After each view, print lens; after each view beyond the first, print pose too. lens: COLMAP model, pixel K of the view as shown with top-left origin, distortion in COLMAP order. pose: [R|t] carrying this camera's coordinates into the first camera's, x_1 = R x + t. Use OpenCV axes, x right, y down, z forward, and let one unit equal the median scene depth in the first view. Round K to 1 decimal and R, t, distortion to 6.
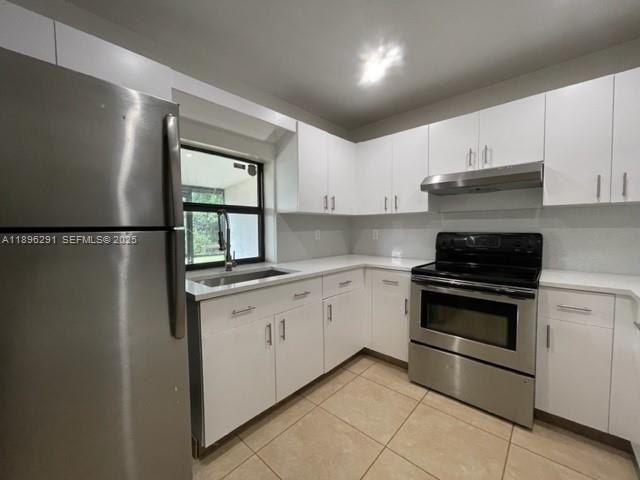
lens RADIAL K [[260.8, 0, 317.3], [0, 260.8, 241.7], [0, 0, 1]] dist [-0.000221, -0.000040]
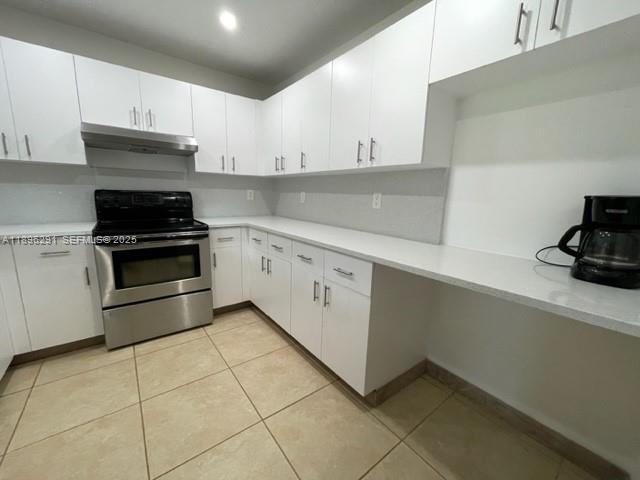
lens RADIAL K [[260.8, 0, 317.3], [0, 260.8, 241.7], [0, 0, 1]] dist [-0.000221, -0.000040]
pose [[0.172587, -0.170261, 0.970167, -0.385384], [0.021513, 0.985364, 0.169101, 0.007554], [-0.984759, -0.008313, 0.173724, 0.113446]]
